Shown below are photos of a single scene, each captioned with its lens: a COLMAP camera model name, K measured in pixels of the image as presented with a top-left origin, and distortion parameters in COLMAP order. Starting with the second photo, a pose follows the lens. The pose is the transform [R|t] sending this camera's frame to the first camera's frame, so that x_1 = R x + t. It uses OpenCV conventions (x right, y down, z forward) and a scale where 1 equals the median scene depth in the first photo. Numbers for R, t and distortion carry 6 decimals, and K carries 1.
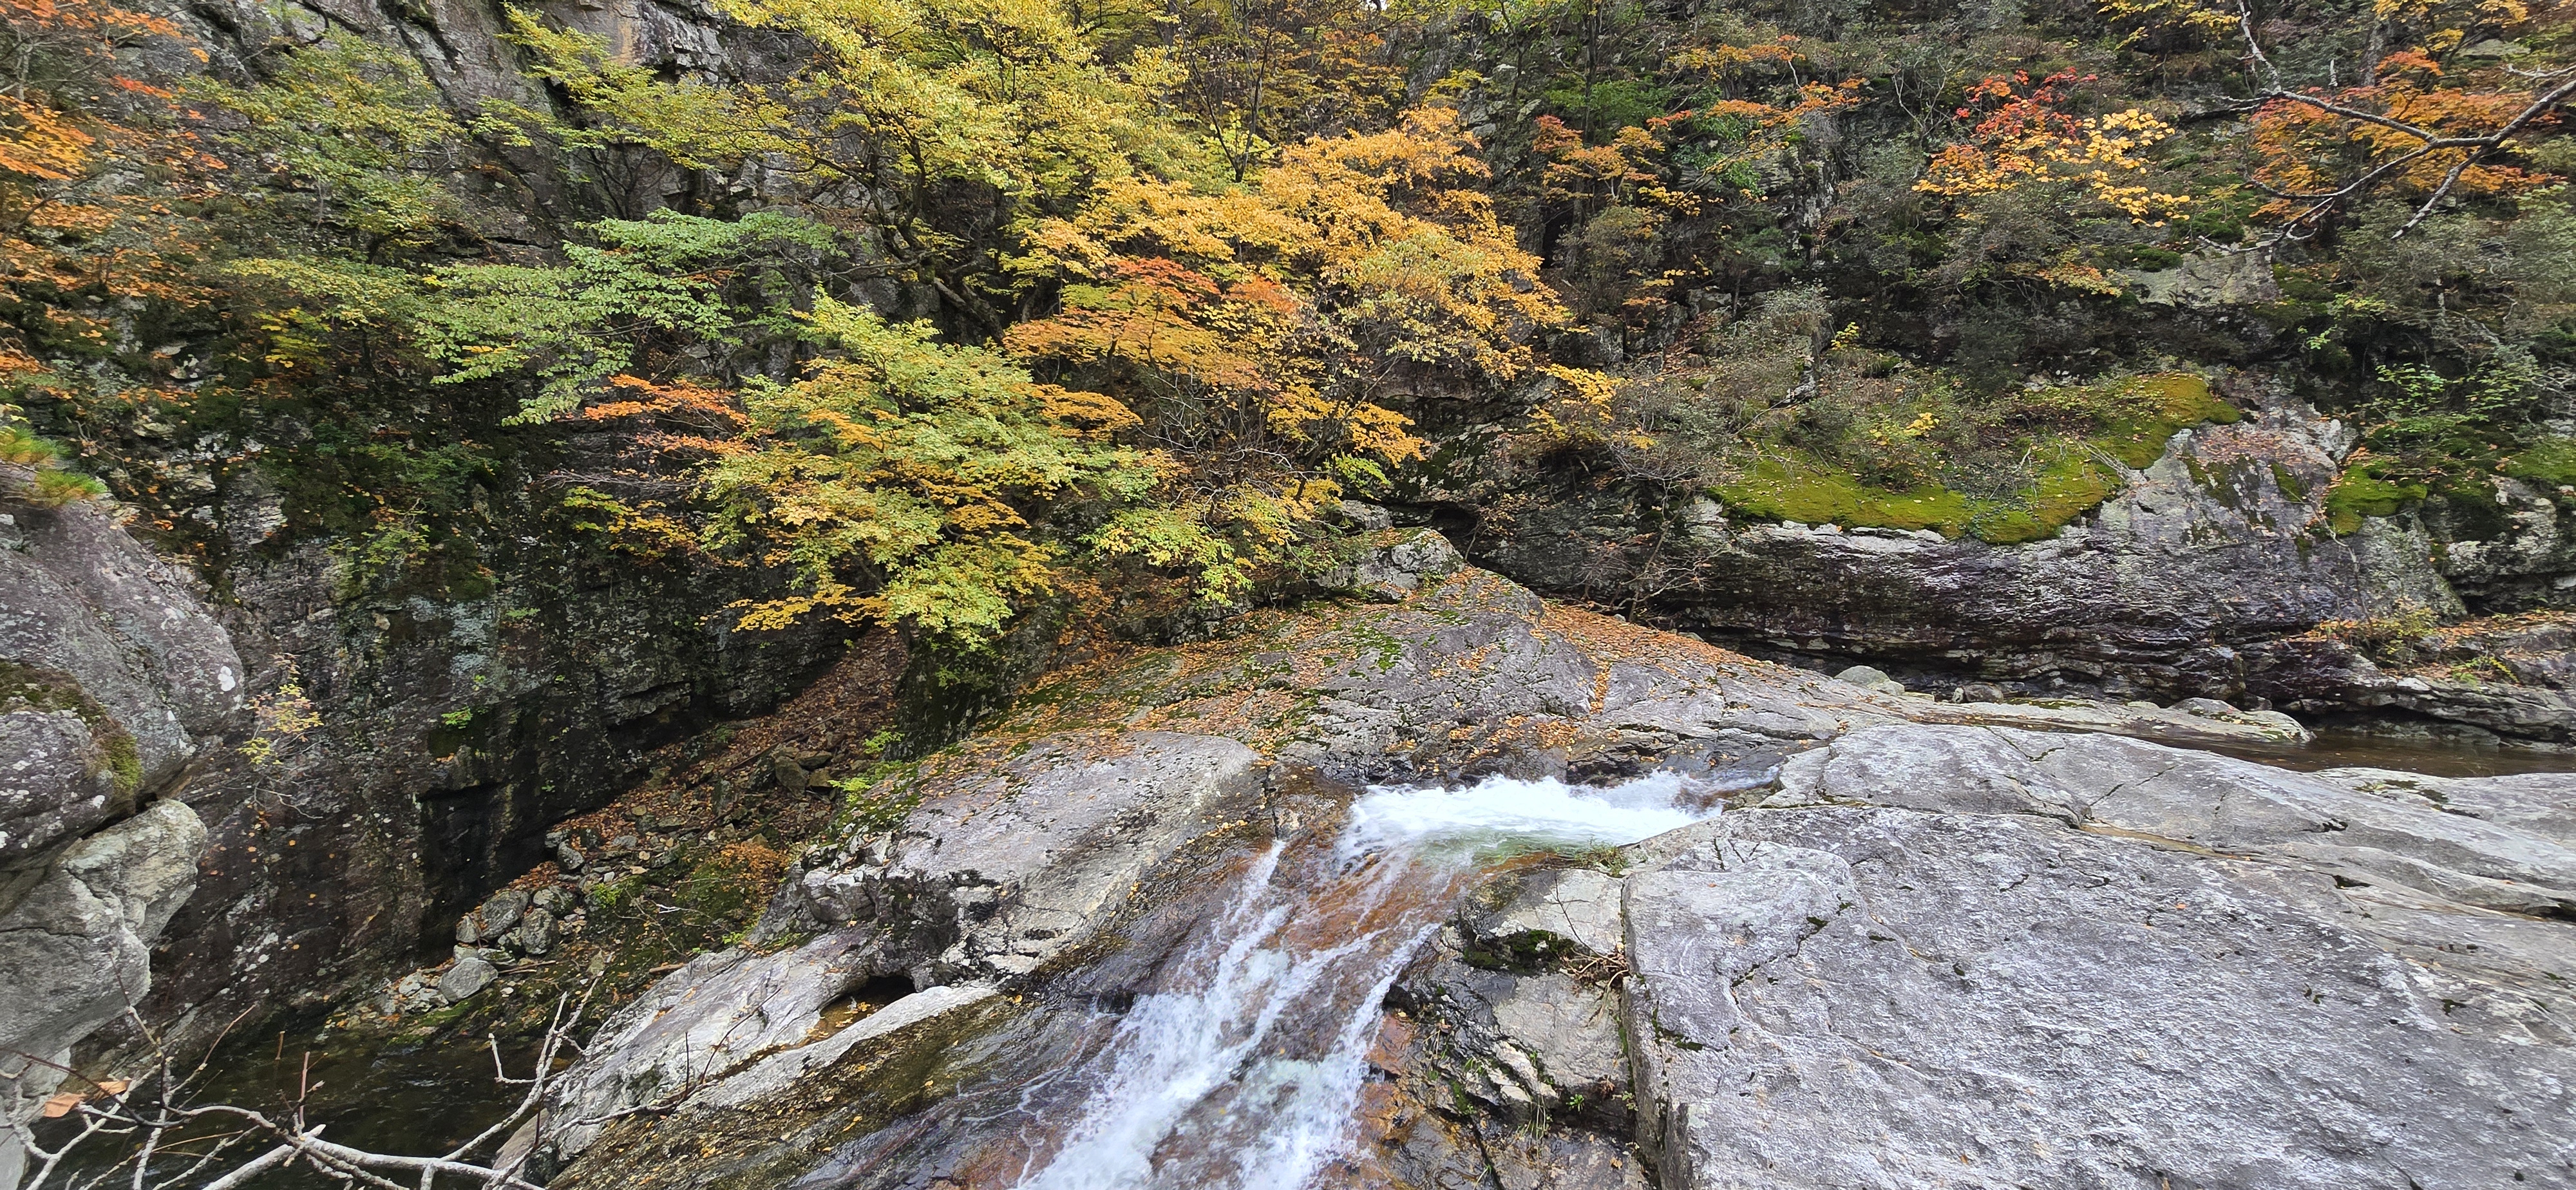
lens RADIAL K [[1064.3, 0, 1293.3], [0, 1064.3, 601.2], [0, 0, 1]] dist [0.002024, 0.000959]
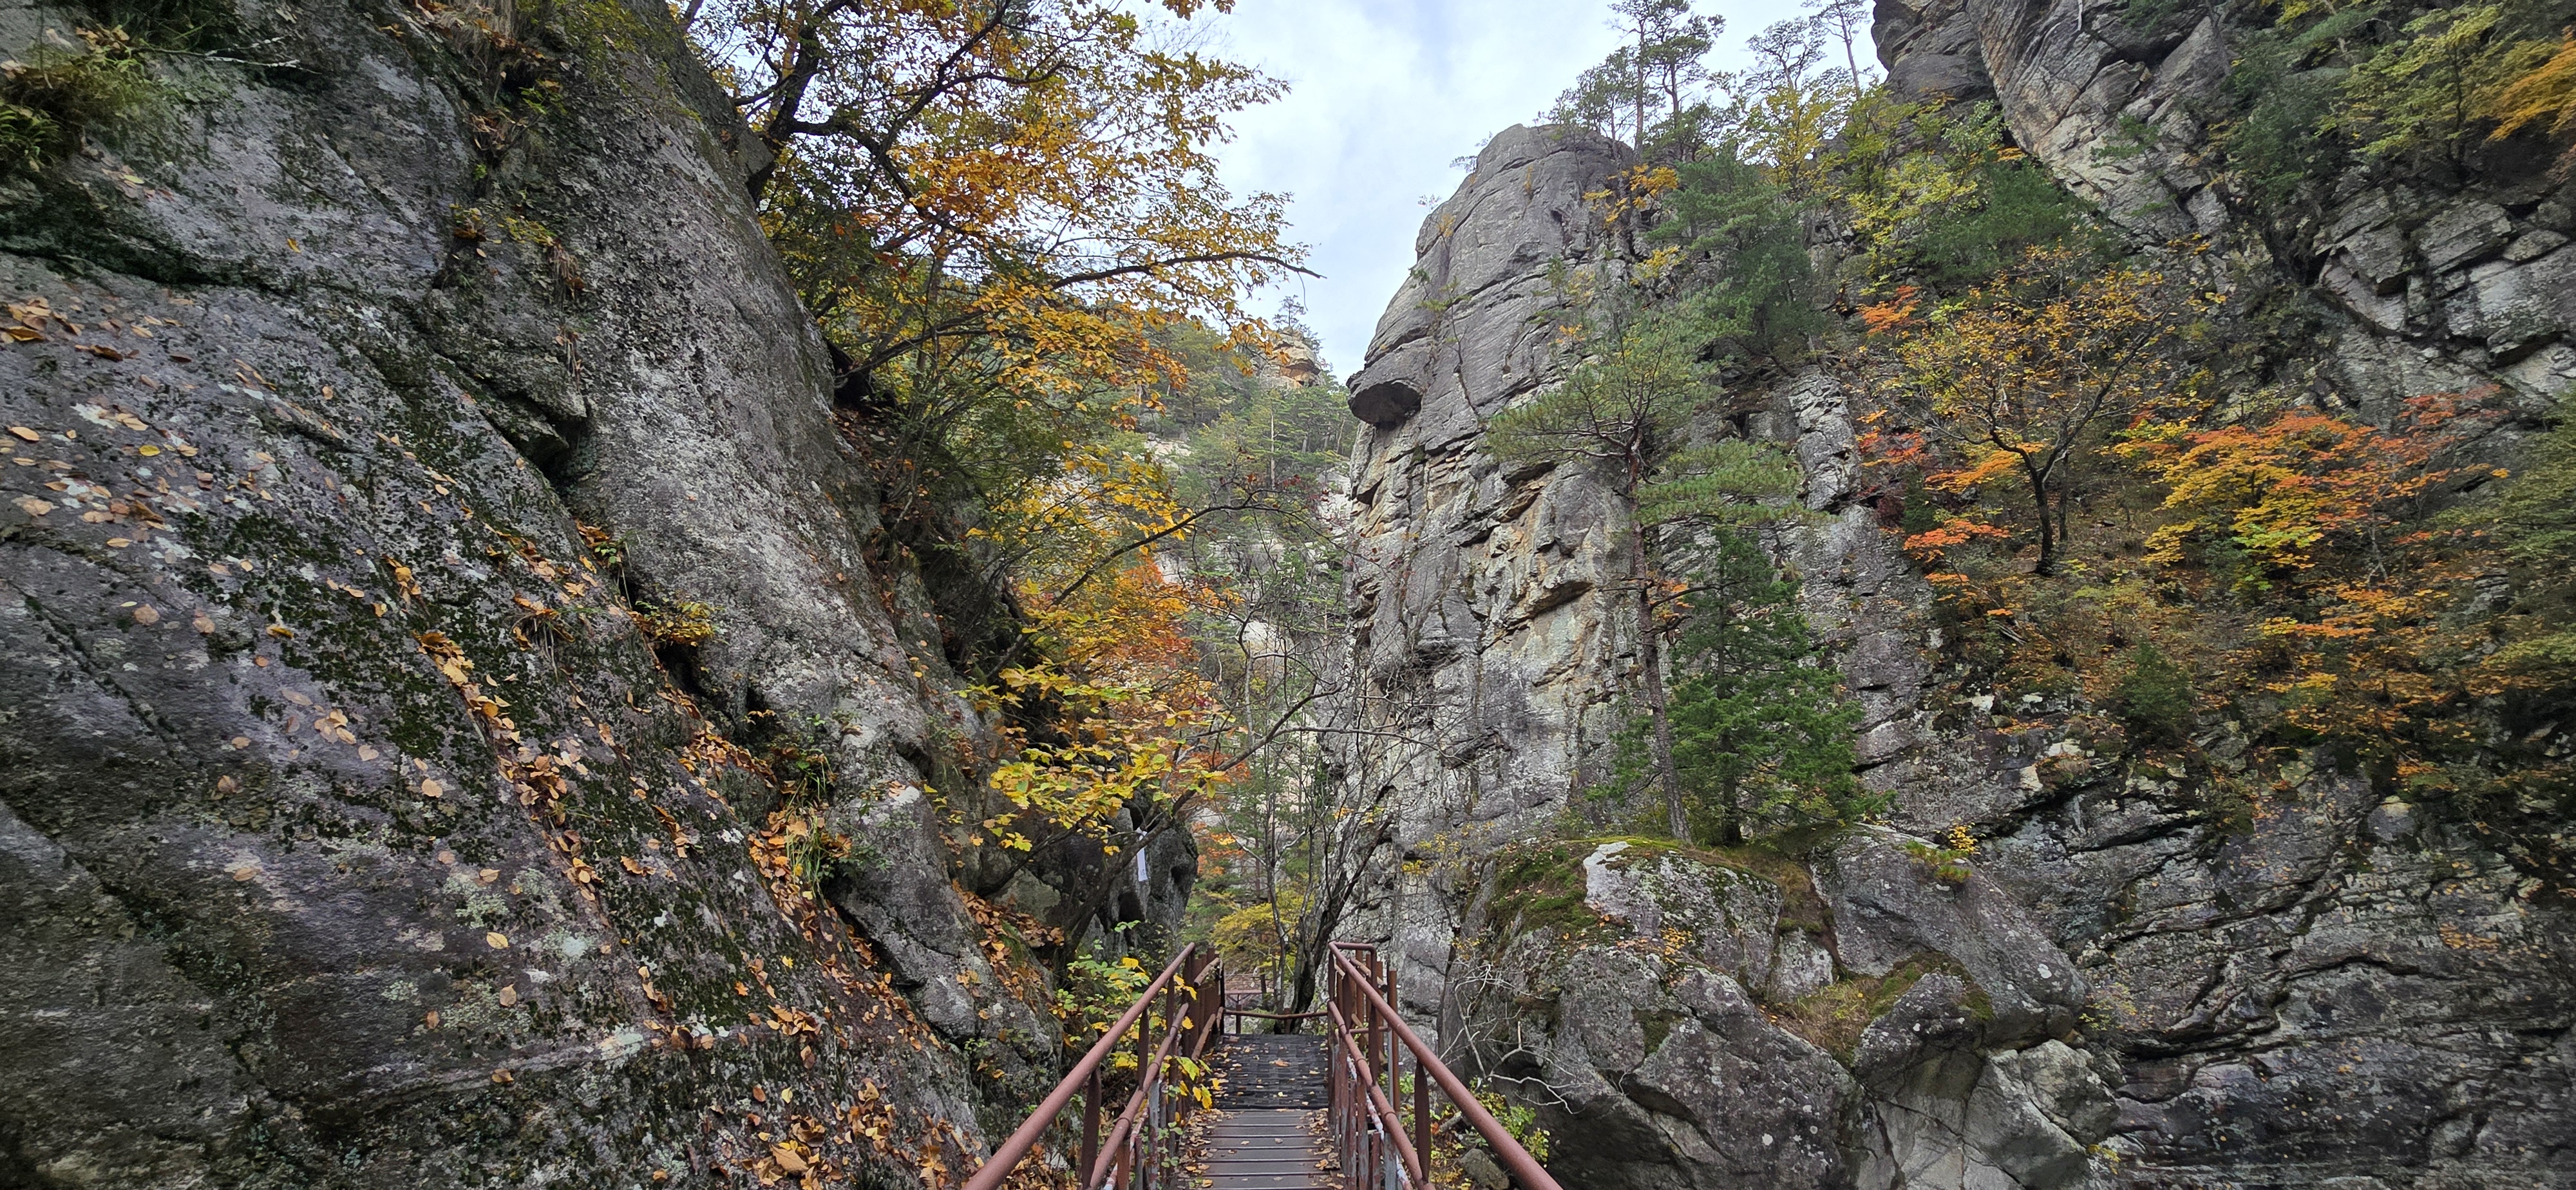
lens RADIAL K [[1064.3, 0, 1293.3], [0, 1064.3, 601.2], [0, 0, 1]] dist [0.002024, 0.000959]
pose [[-0.325889, -0.292984, -0.898864, 0.452150], [-0.039740, 0.954173, -0.296604, 0.020590], [0.944572, -0.060939, -0.322598, 0.135580]]
